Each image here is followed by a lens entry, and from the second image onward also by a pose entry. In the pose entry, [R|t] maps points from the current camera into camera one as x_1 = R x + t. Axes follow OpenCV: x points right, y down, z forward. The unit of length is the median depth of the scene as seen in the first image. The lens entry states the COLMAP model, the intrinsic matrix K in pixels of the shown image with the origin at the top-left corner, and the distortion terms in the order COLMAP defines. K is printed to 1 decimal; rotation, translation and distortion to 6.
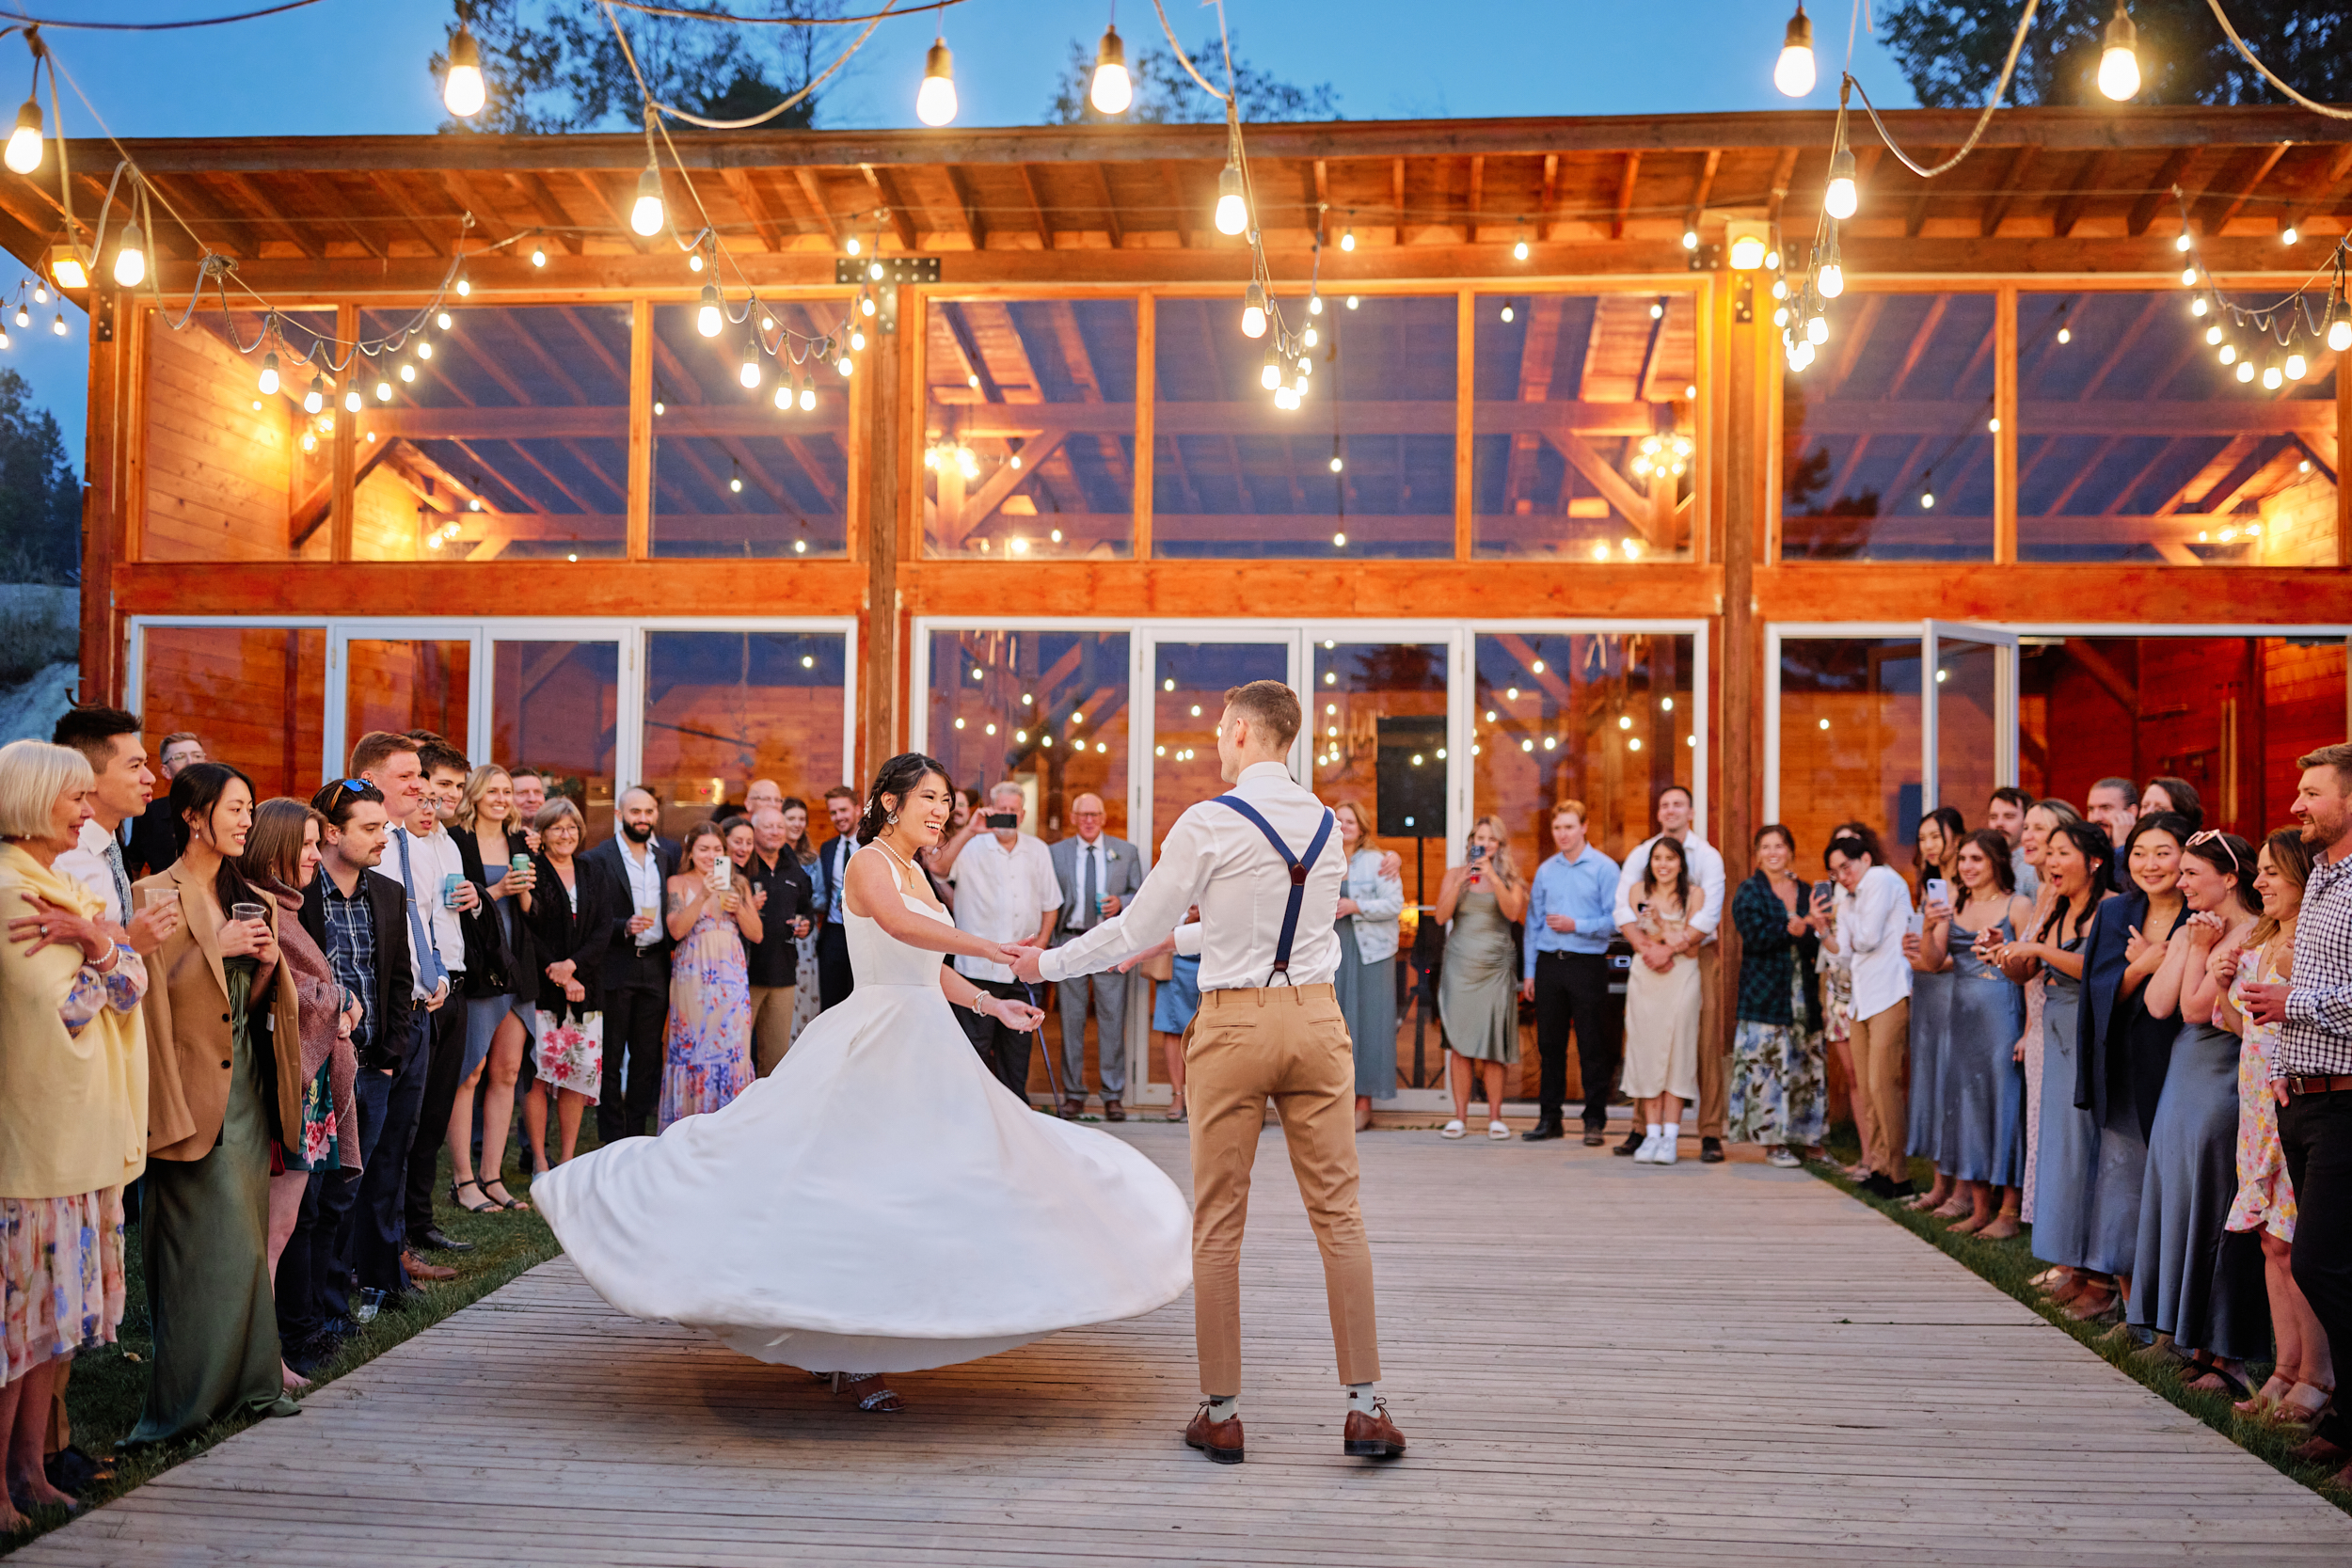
lens RADIAL K [[2269.7, 0, 1179.0], [0, 2269.7, 781.3], [0, 0, 1]] dist [-0.005412, 0.009451]
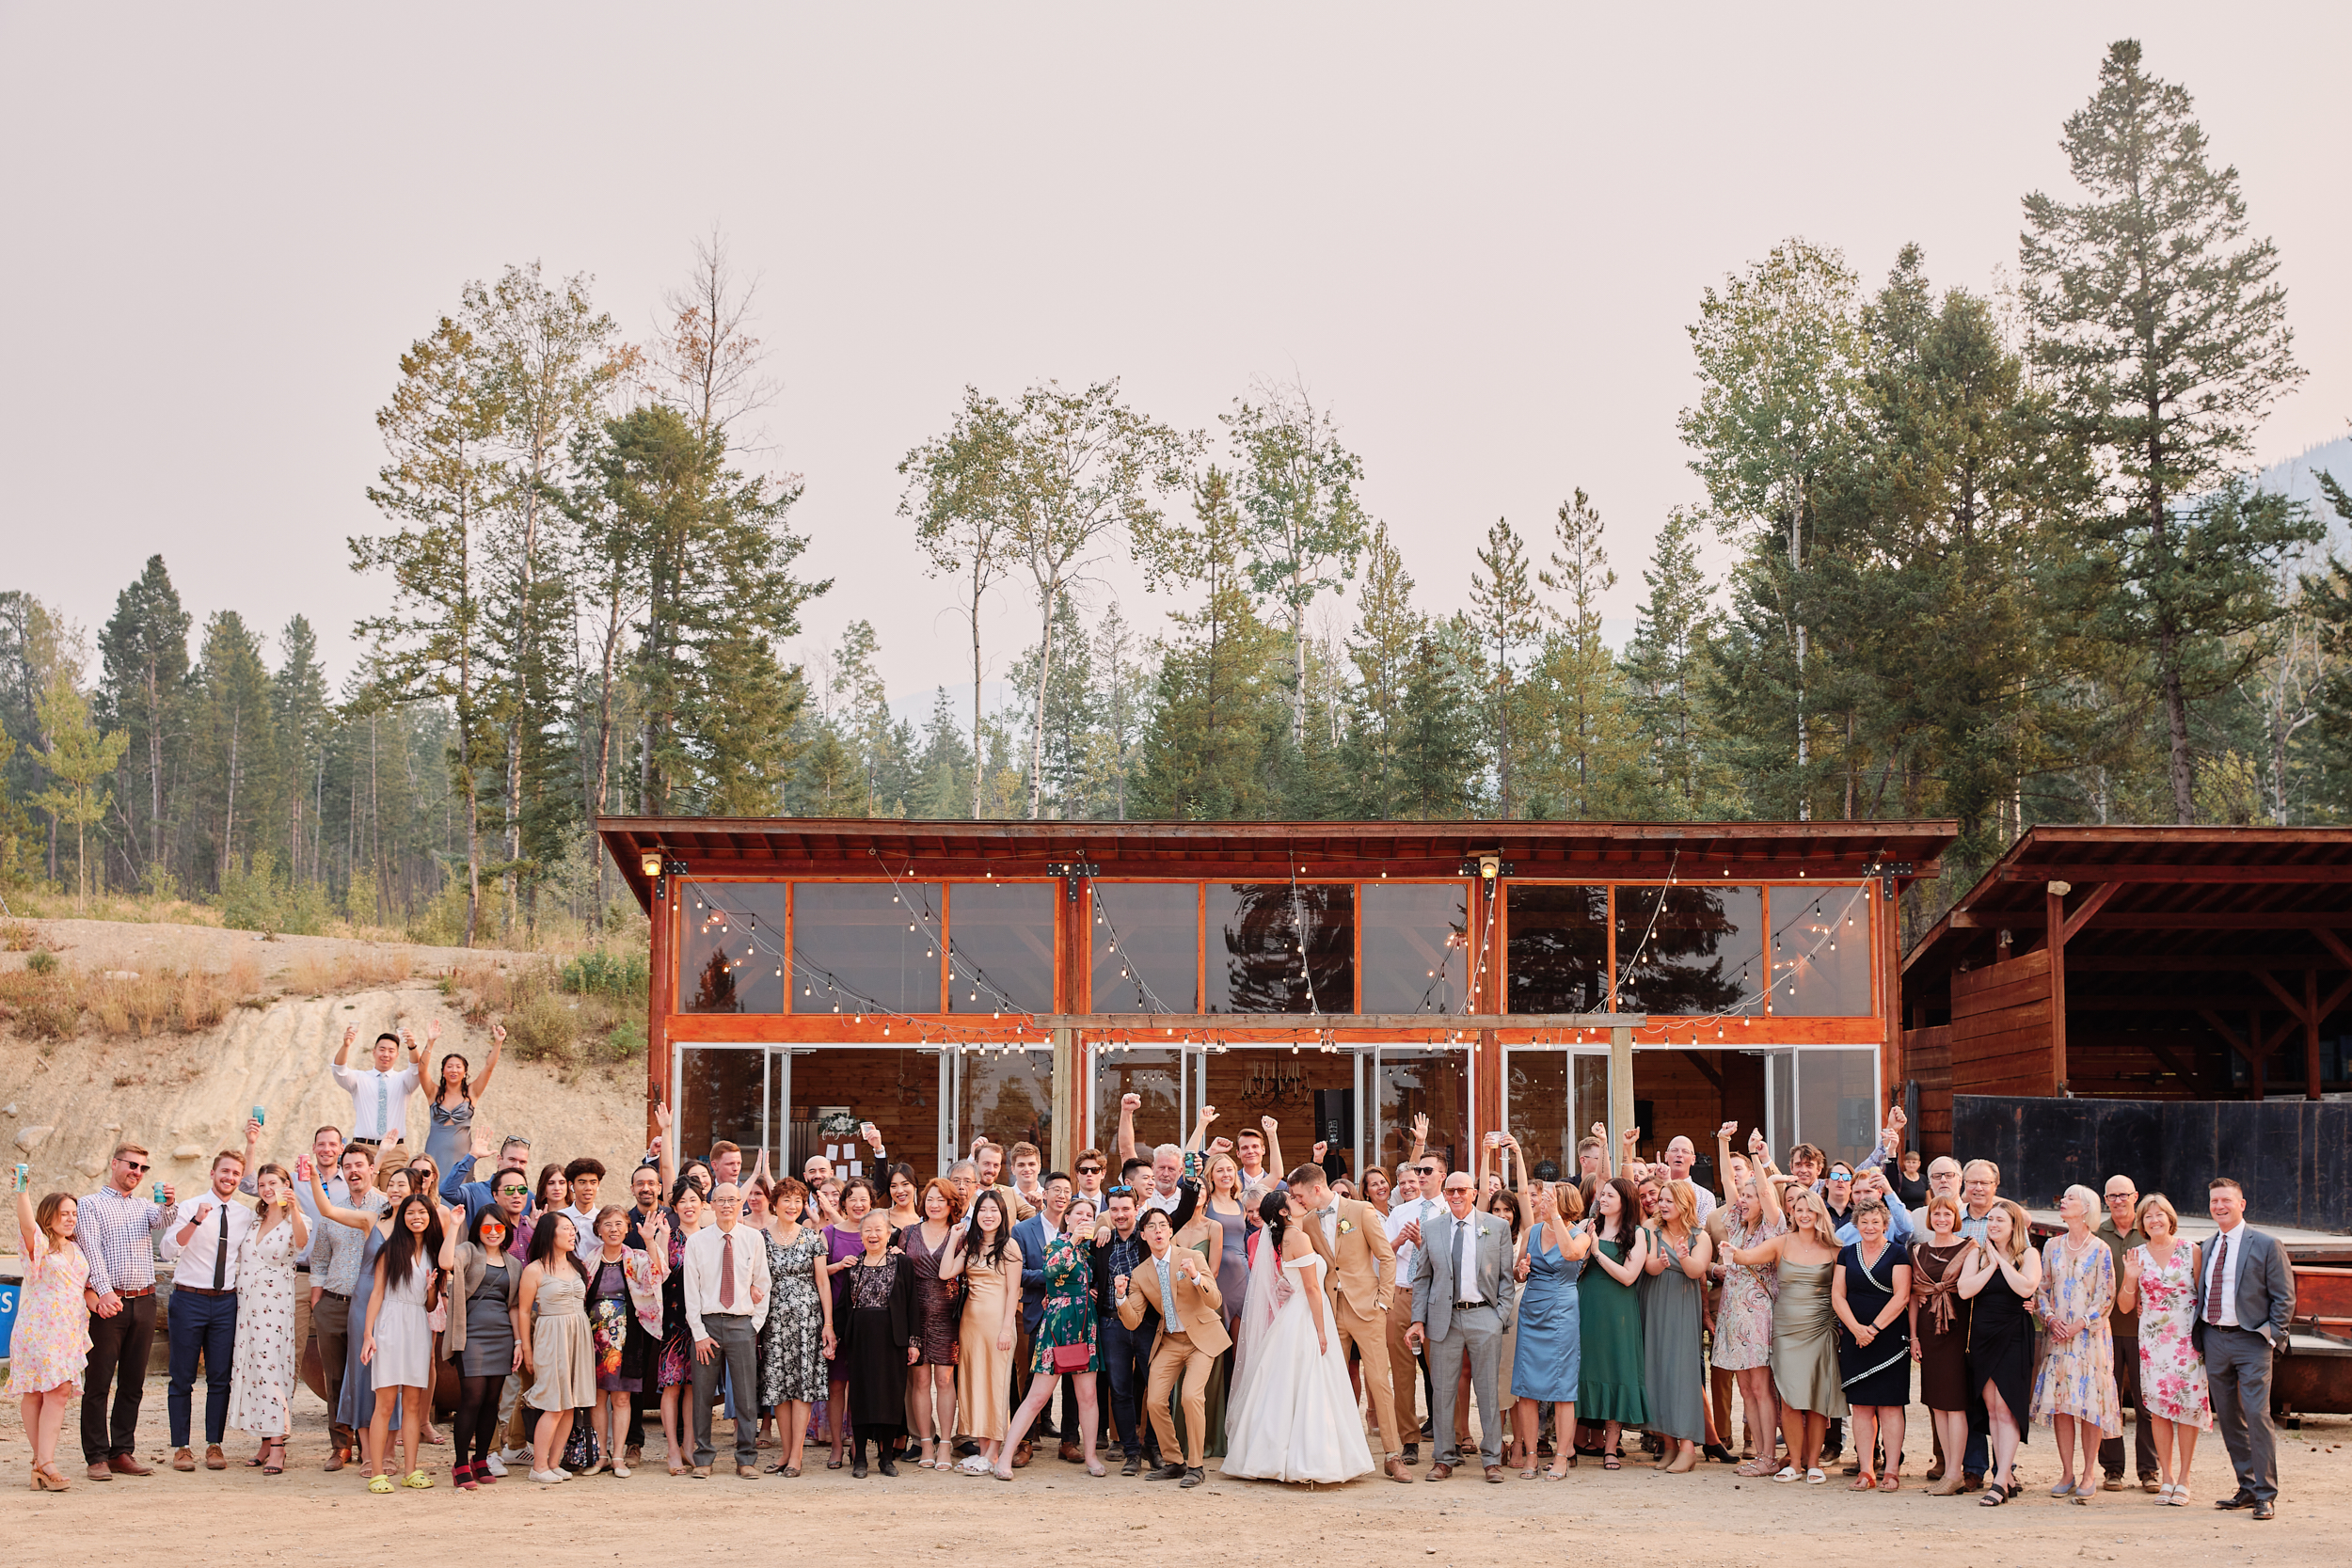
lens RADIAL K [[3108.3, 0, 1326.3], [0, 3108.3, 782.4], [0, 0, 1]] dist [-0.013235, -0.049315]
pose [[0.991230, 0.001548, 0.132139, -0.277462], [0.008748, 0.996969, -0.077302, -0.088739], [-0.131858, 0.077780, 0.988212, -1.809260]]
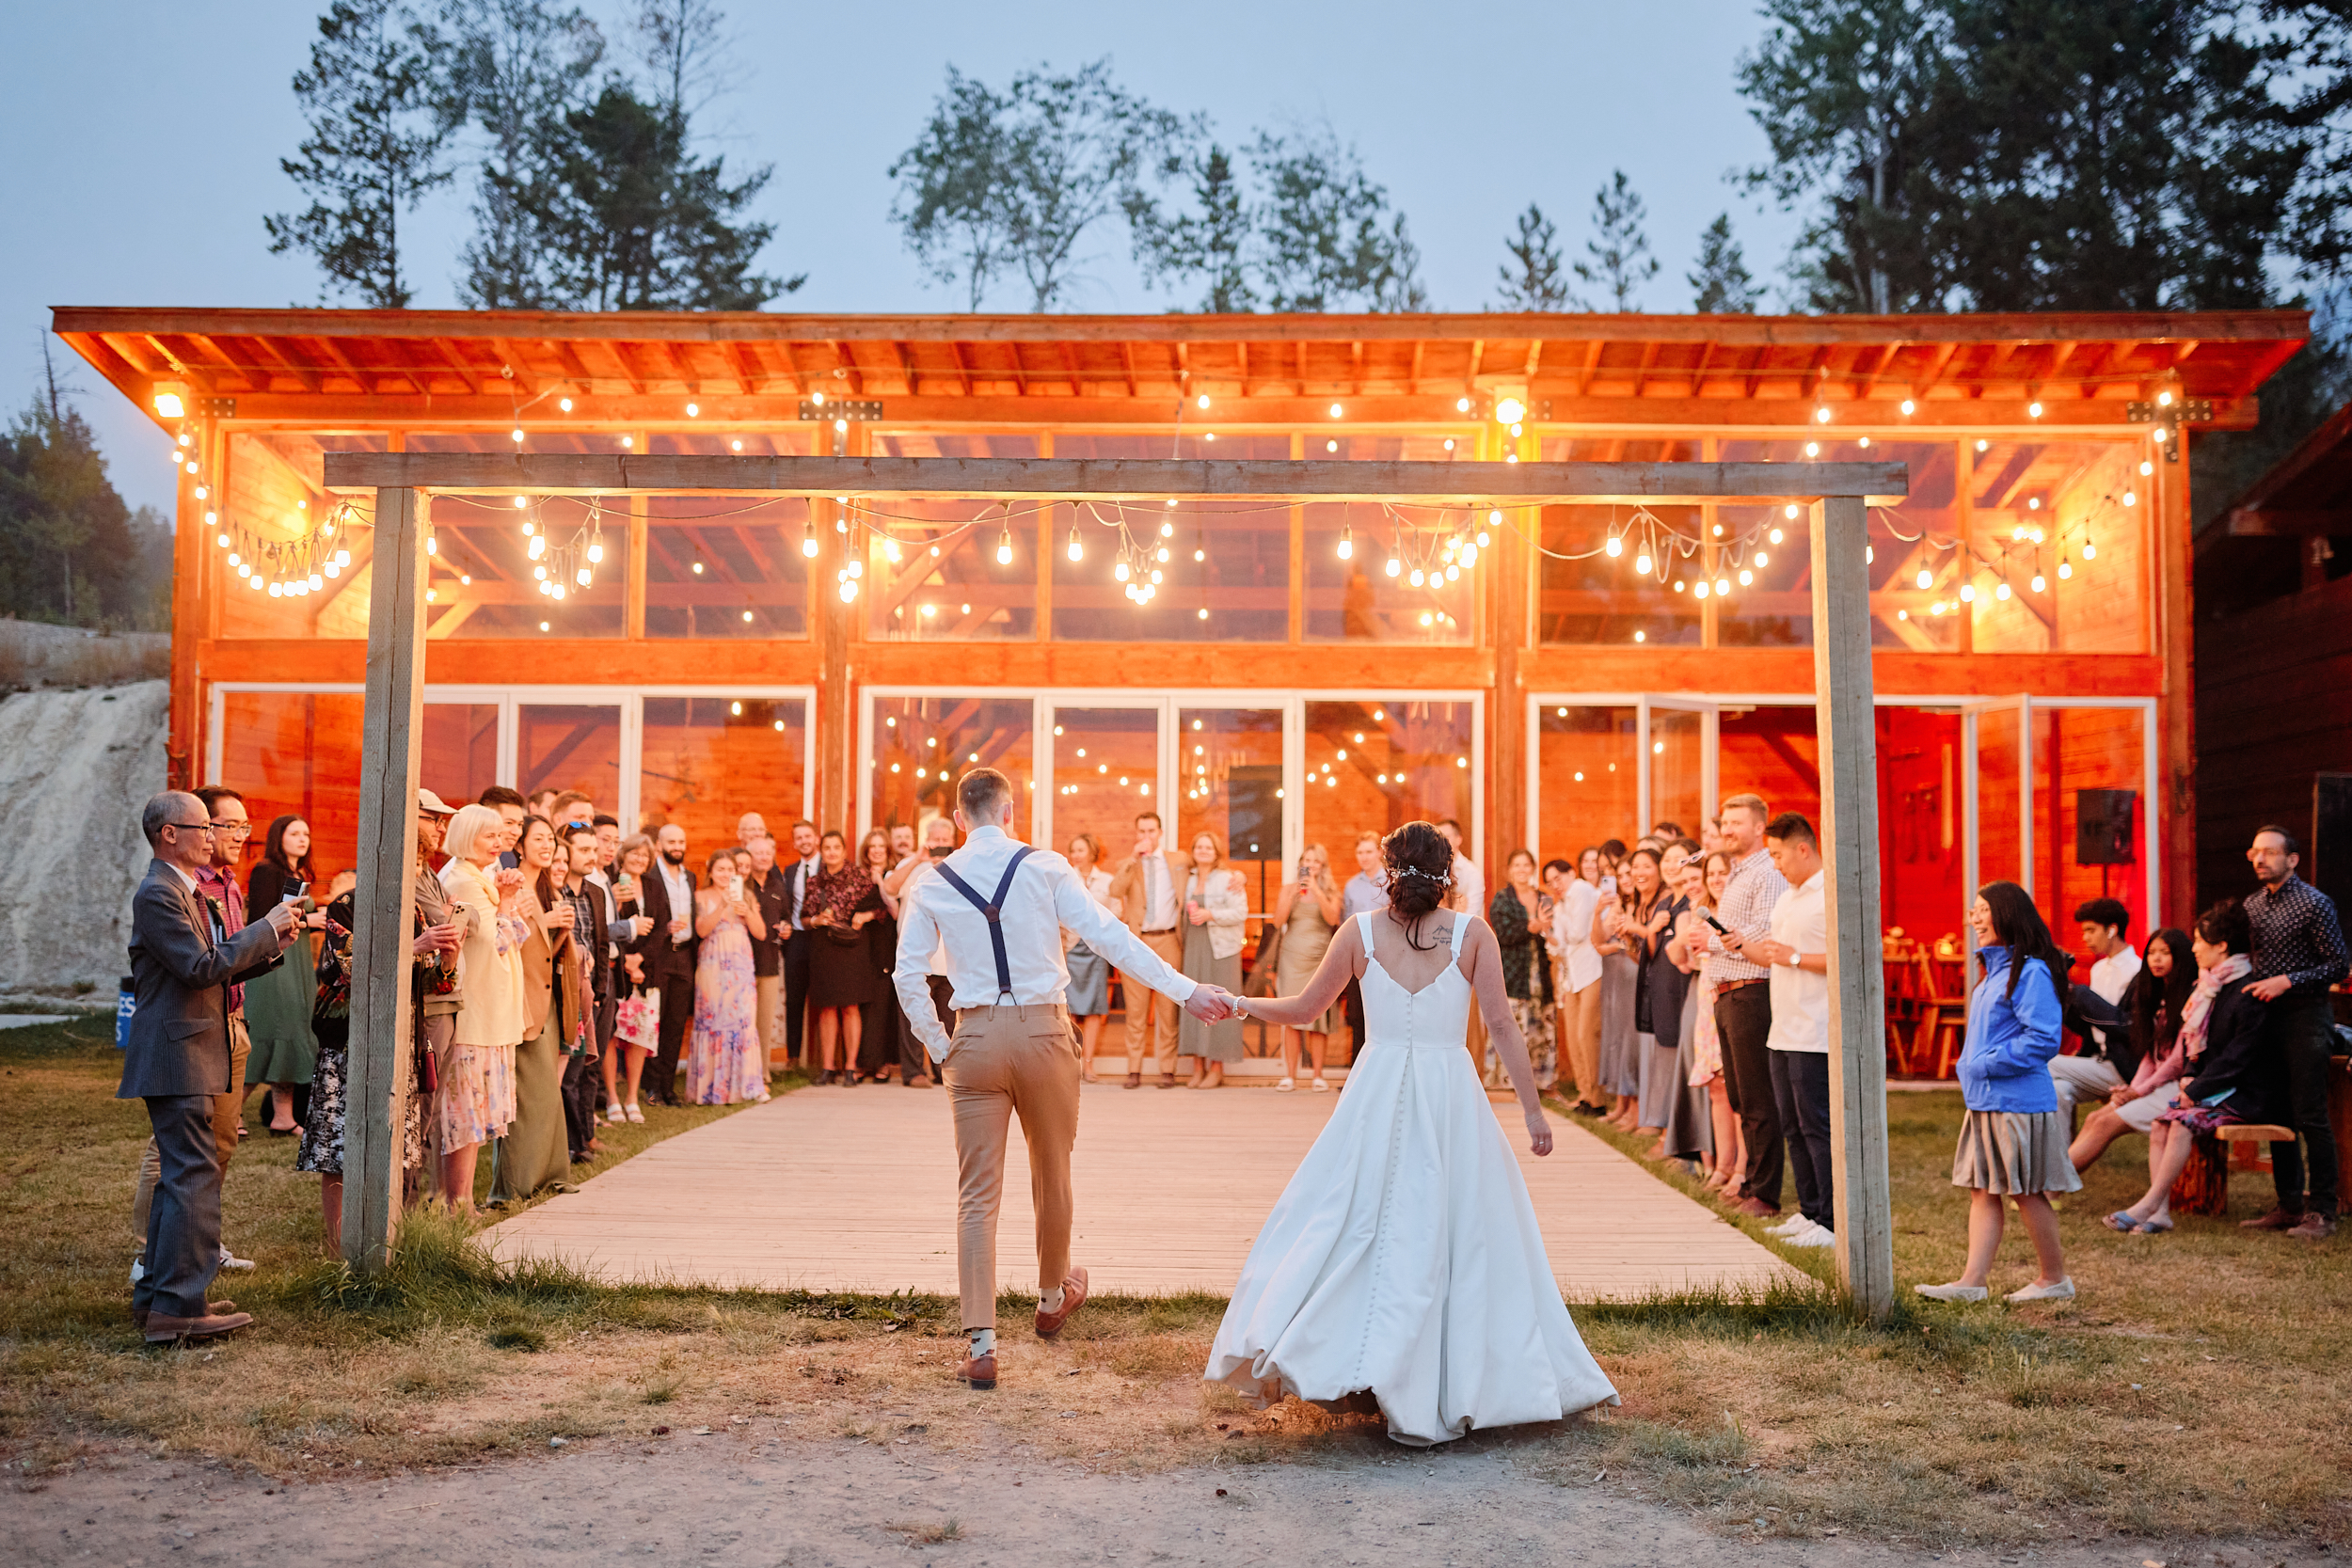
lens RADIAL K [[2539.8, 0, 1211.5], [0, 2539.8, 740.1], [0, 0, 1]] dist [-0.003593, 0.009874]
pose [[0.997897, 0.000080, 0.064818, -0.014607], [0.001586, 0.999670, -0.025646, -0.006430], [-0.064799, 0.025694, 0.997567, -0.422934]]
